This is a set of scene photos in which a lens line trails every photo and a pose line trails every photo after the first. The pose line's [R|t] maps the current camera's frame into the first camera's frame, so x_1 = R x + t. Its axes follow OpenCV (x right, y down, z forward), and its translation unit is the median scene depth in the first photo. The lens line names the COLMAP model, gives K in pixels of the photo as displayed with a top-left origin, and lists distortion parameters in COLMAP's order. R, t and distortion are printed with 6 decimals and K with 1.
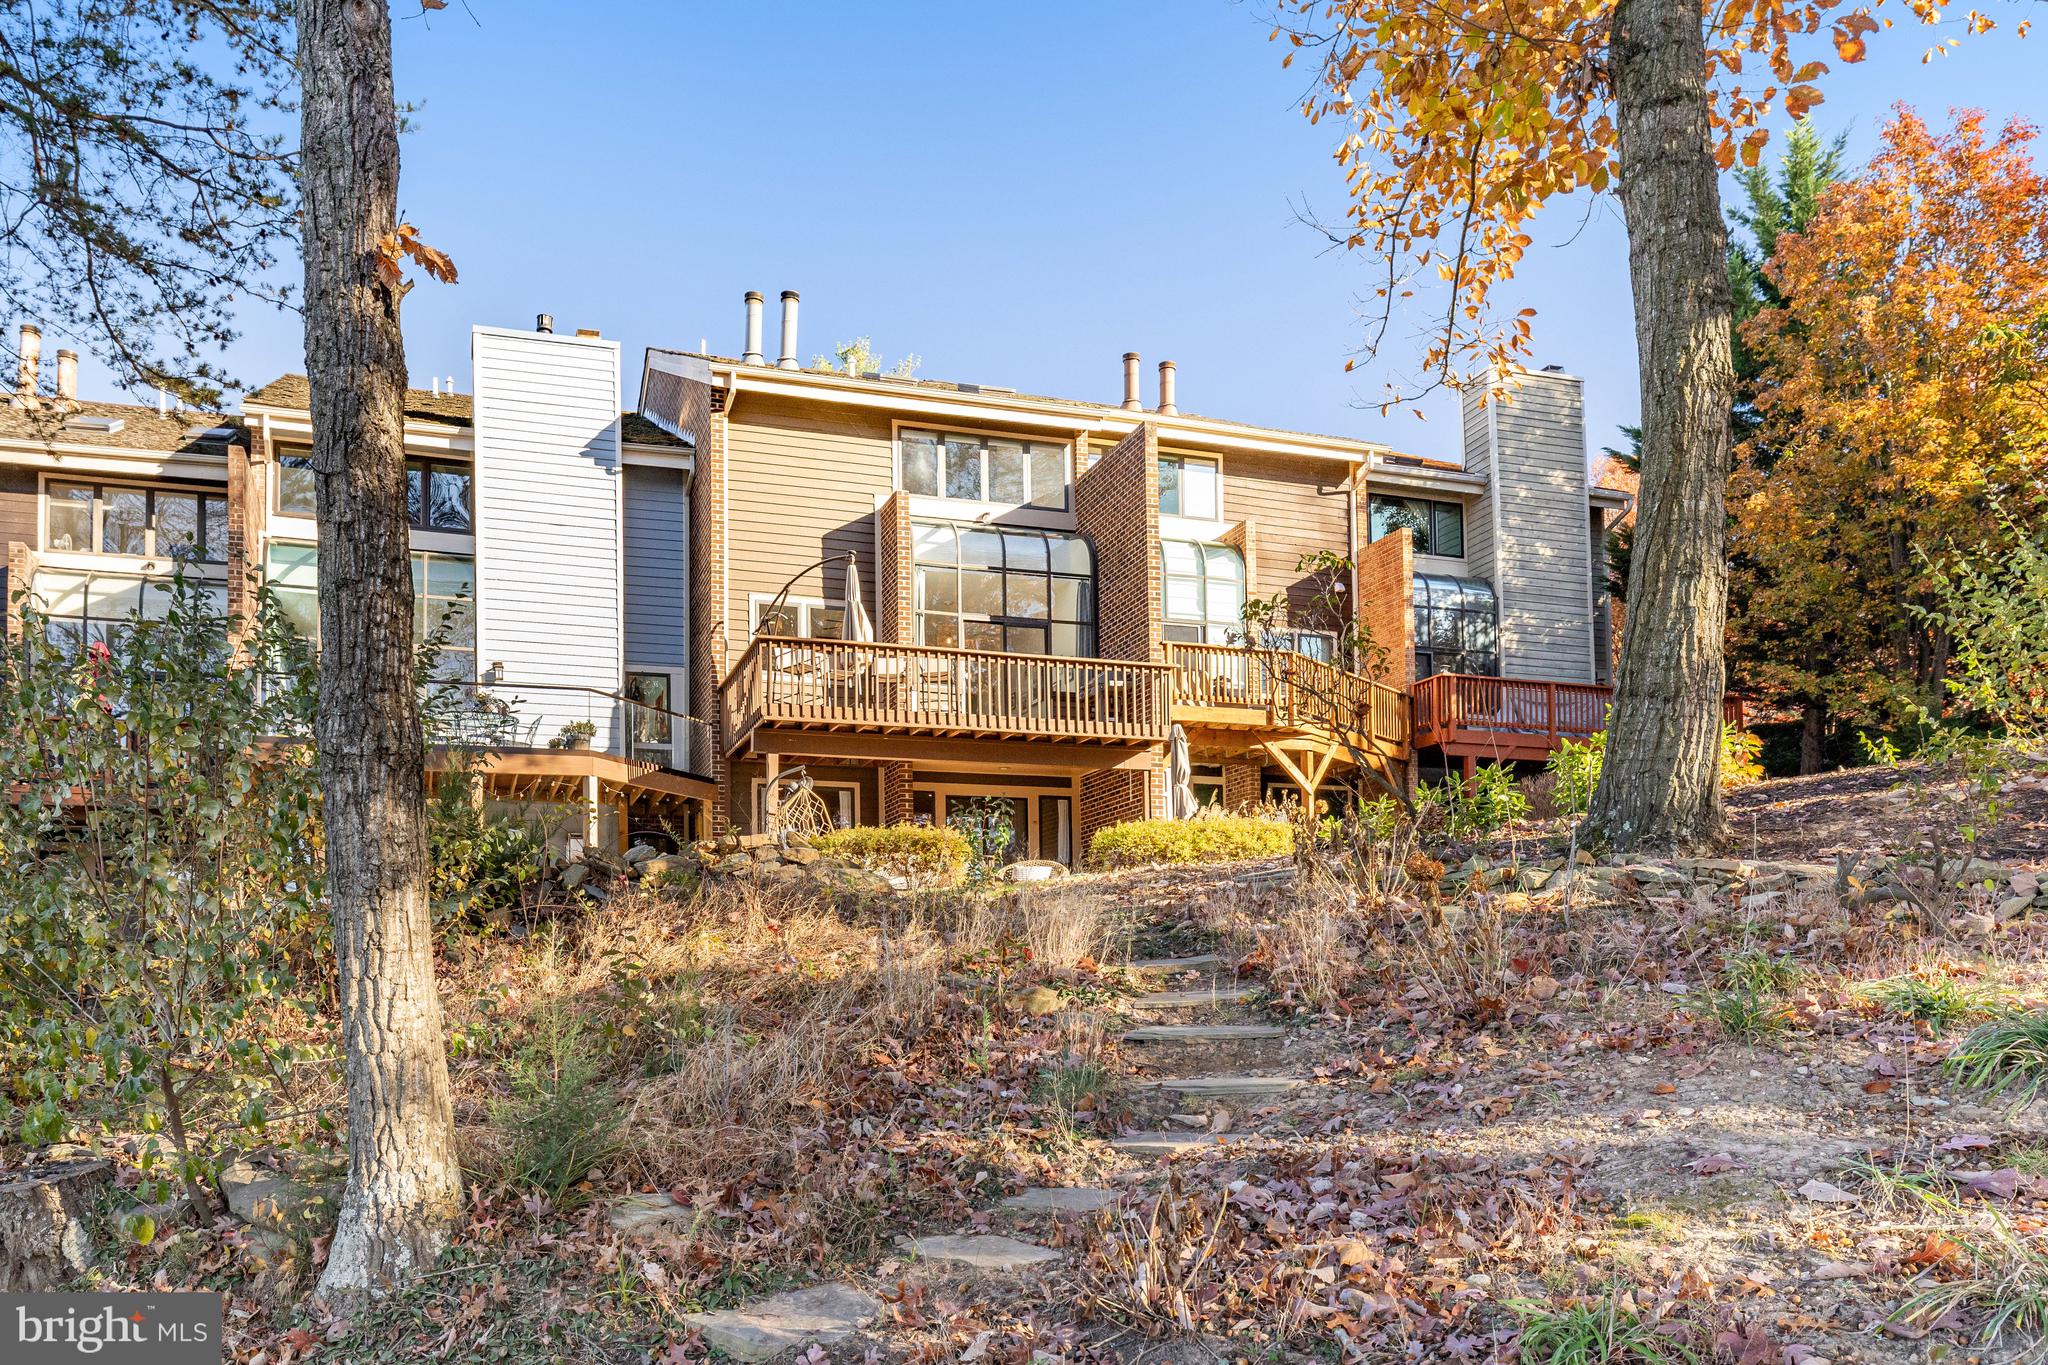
lens RADIAL K [[1412.8, 0, 946.2], [0, 1412.8, 648.8], [0, 0, 1]] dist [0.007478, -0.001007]
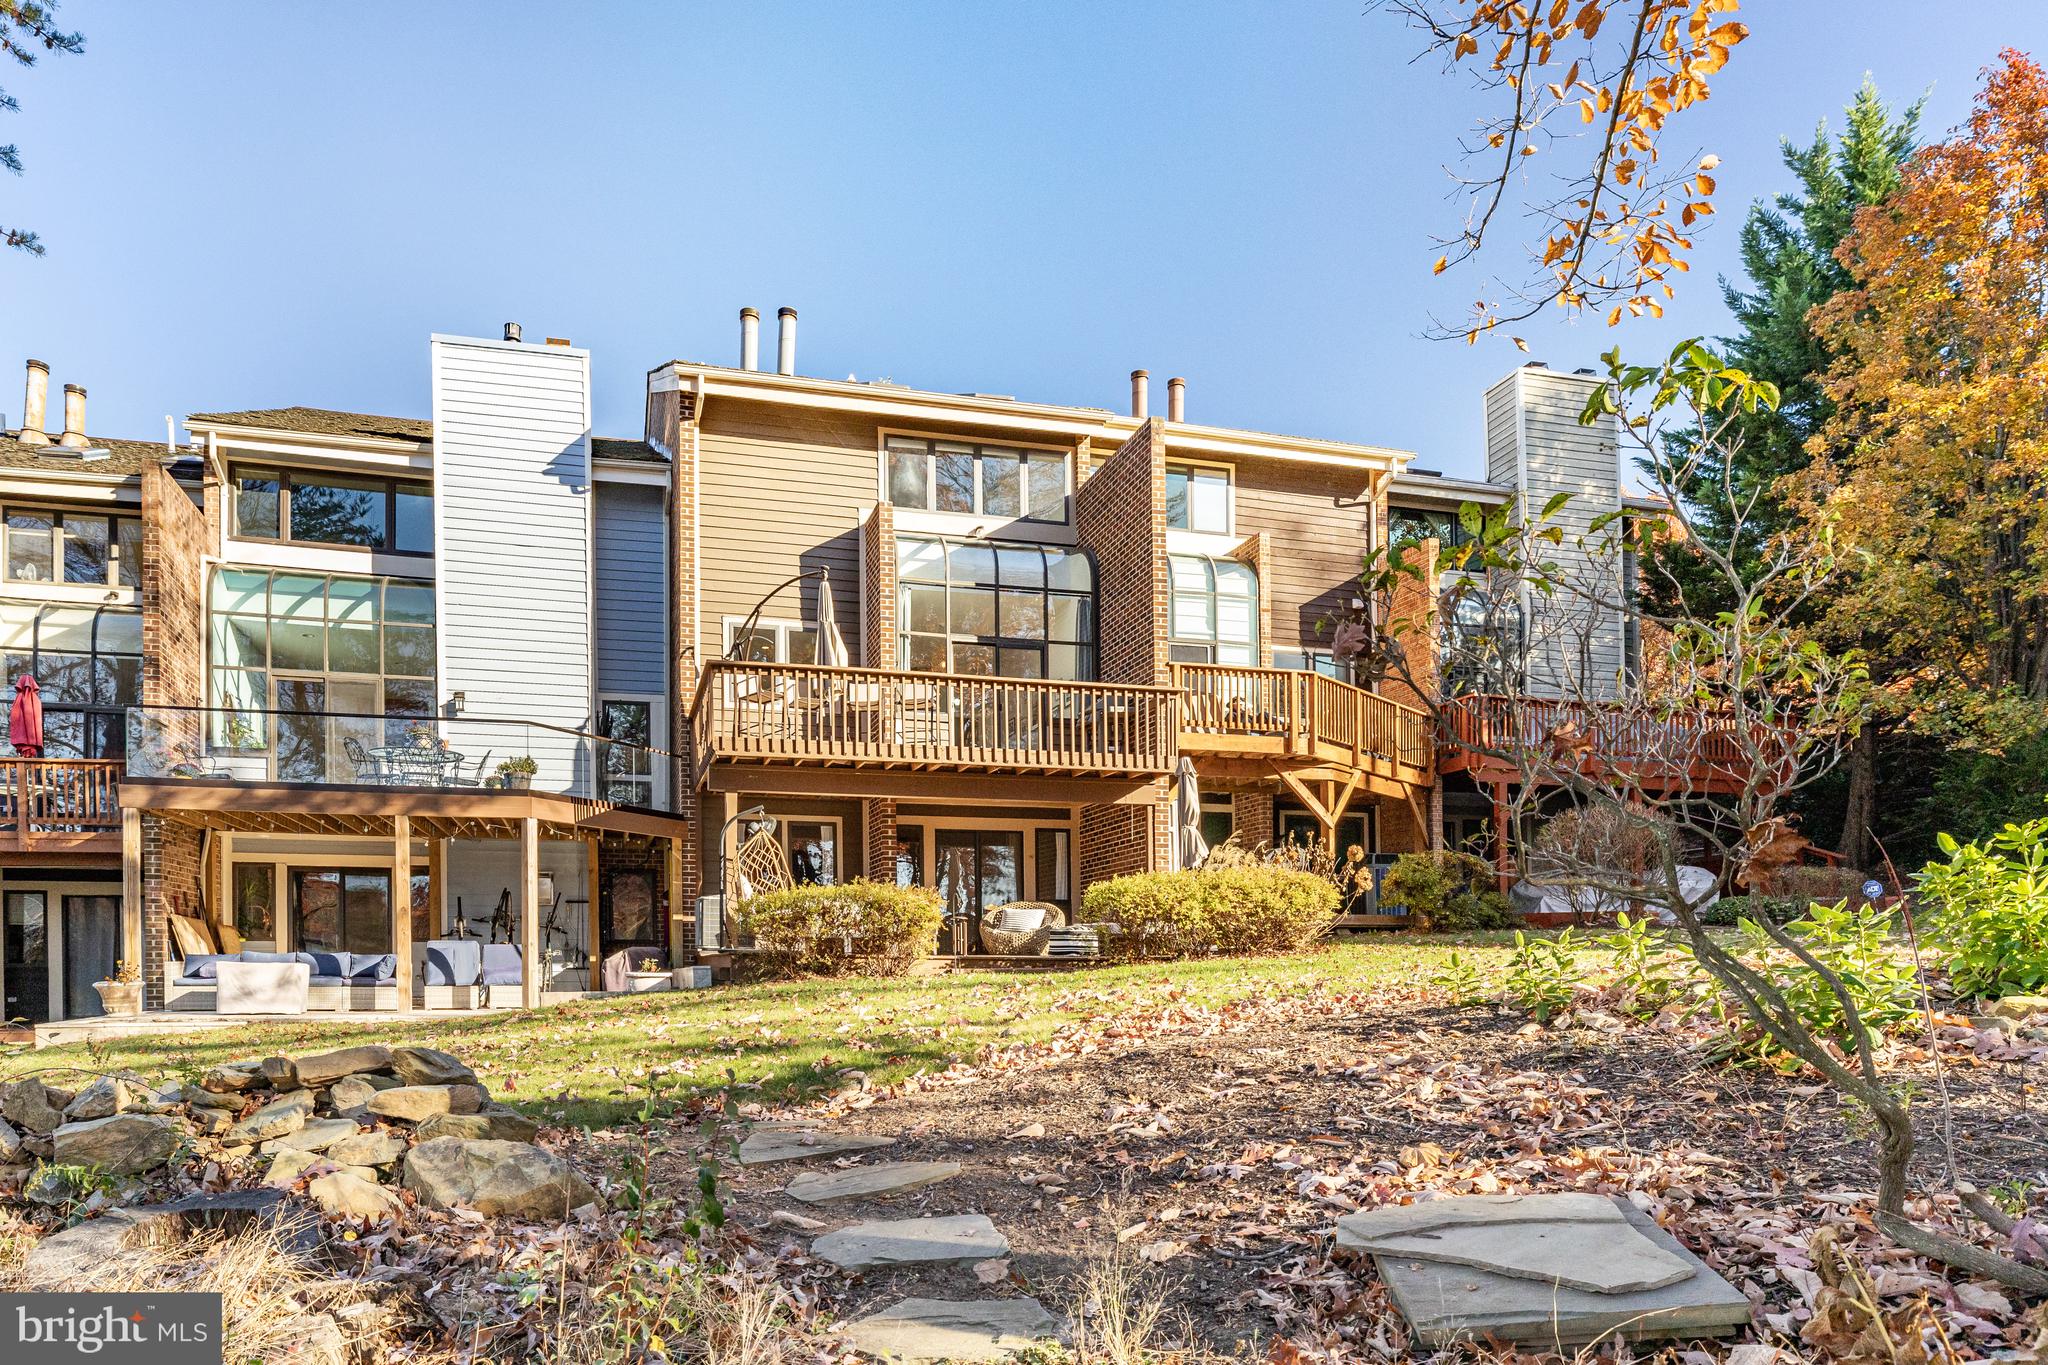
lens RADIAL K [[1191.2, 0, 919.5], [0, 1191.2, 769.0], [0, 0, 1]] dist [0.001400, 0.001299]
pose [[0.998428, -0.006023, -0.055733, 0.032929], [0.010456, 0.996772, 0.079597, 0.000378], [0.055074, -0.080054, 0.995268, 0.209305]]
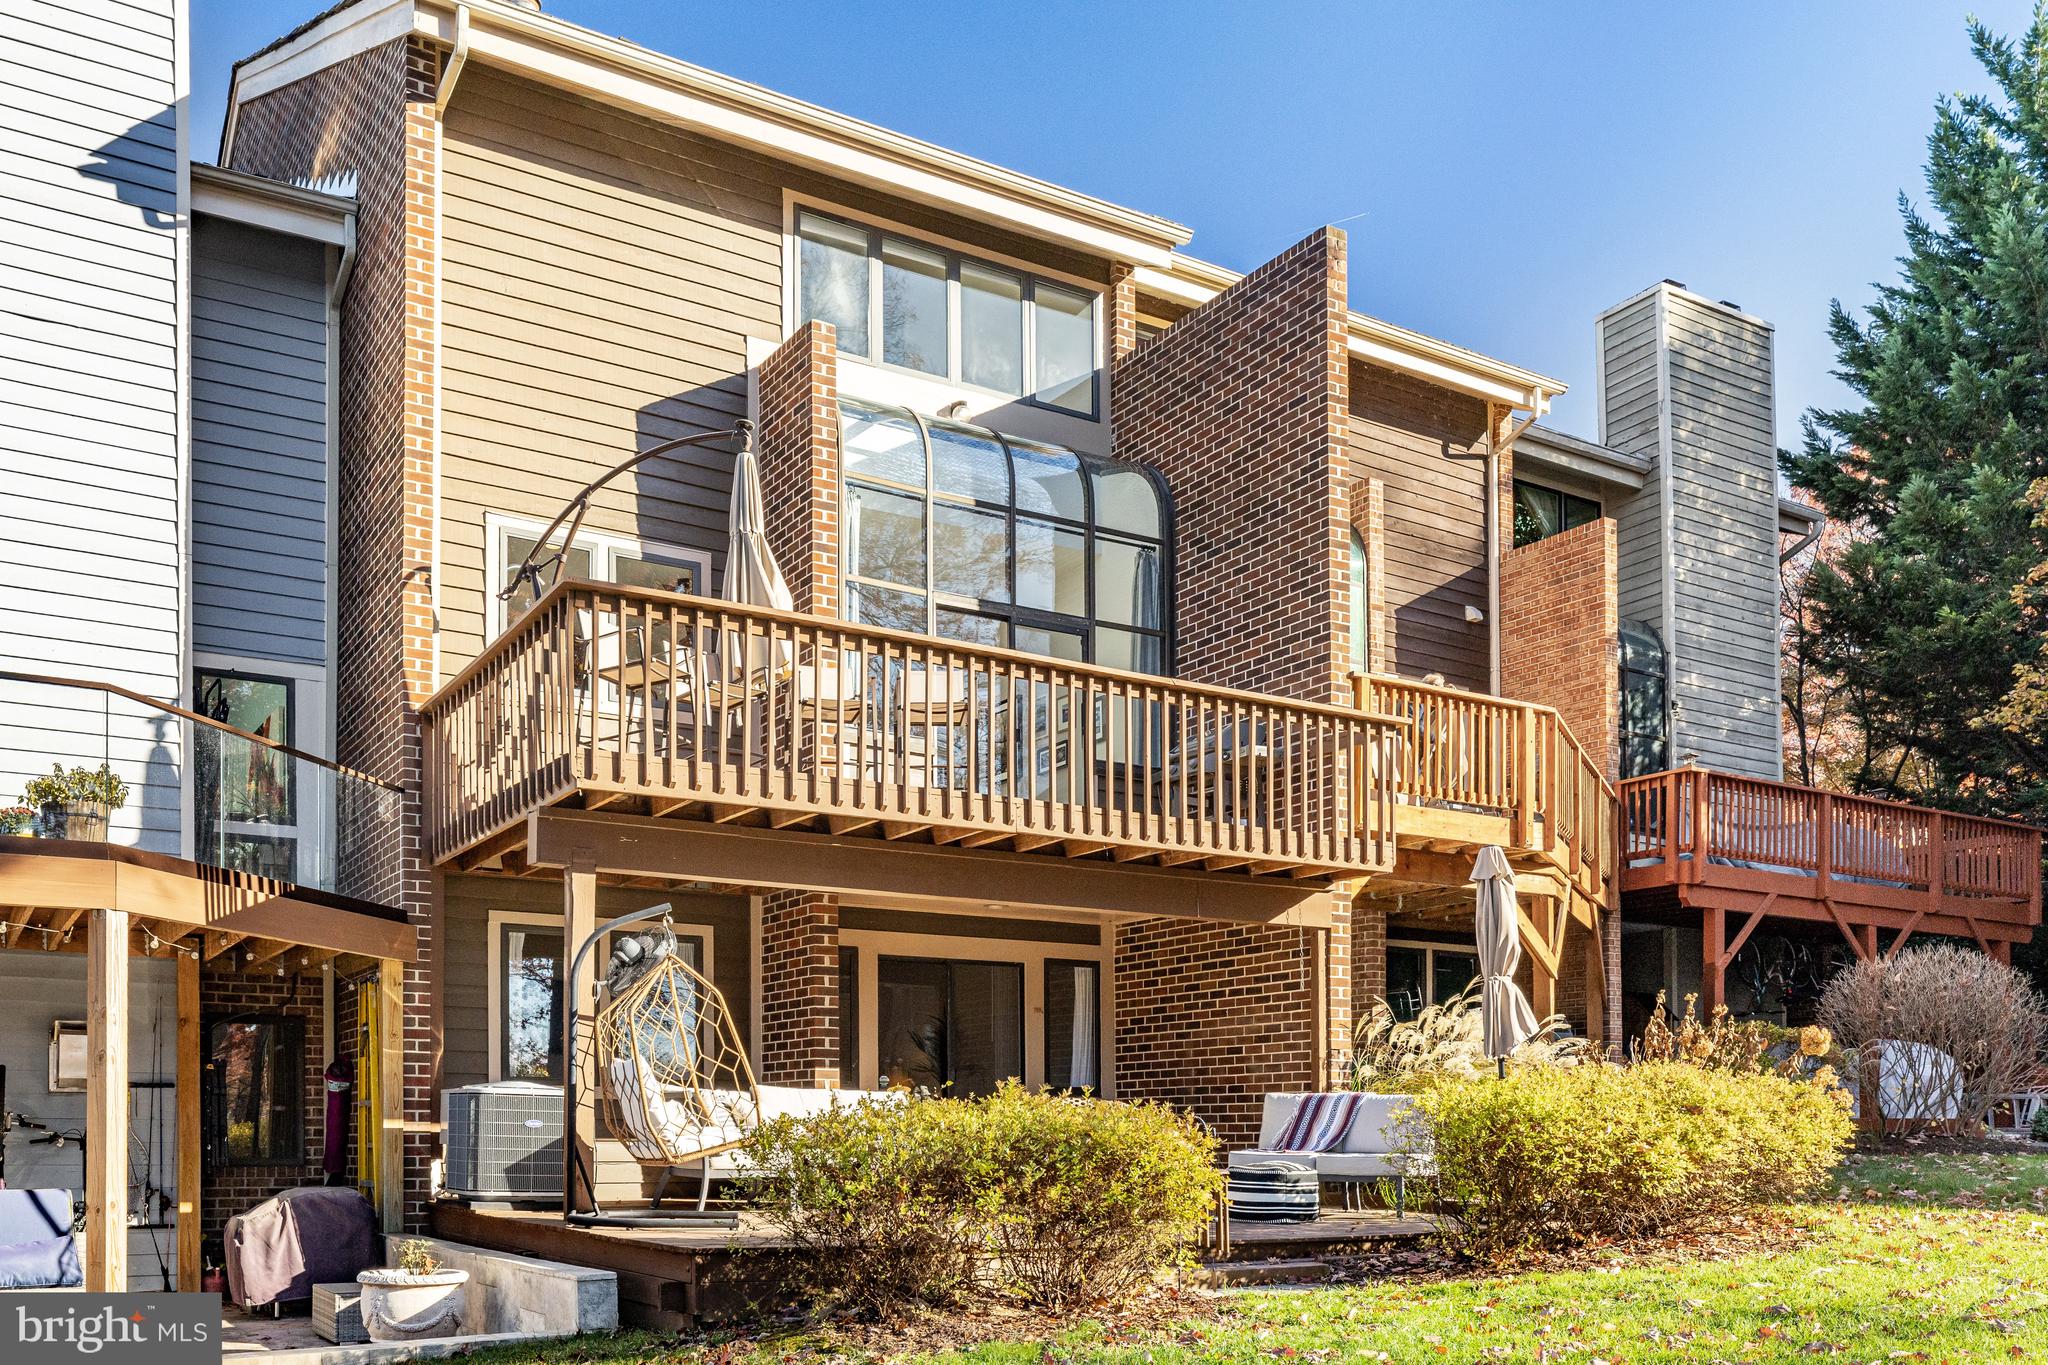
lens RADIAL K [[1668.5, 0, 961.3], [0, 1668.5, 904.1], [0, 0, 1]] dist [-0.002562, 0.009459]
pose [[0.974590, 0.037082, 0.220906, -0.100950], [-0.061575, 0.992559, 0.105044, 0.020983], [-0.215367, -0.115977, 0.969622, 0.411201]]
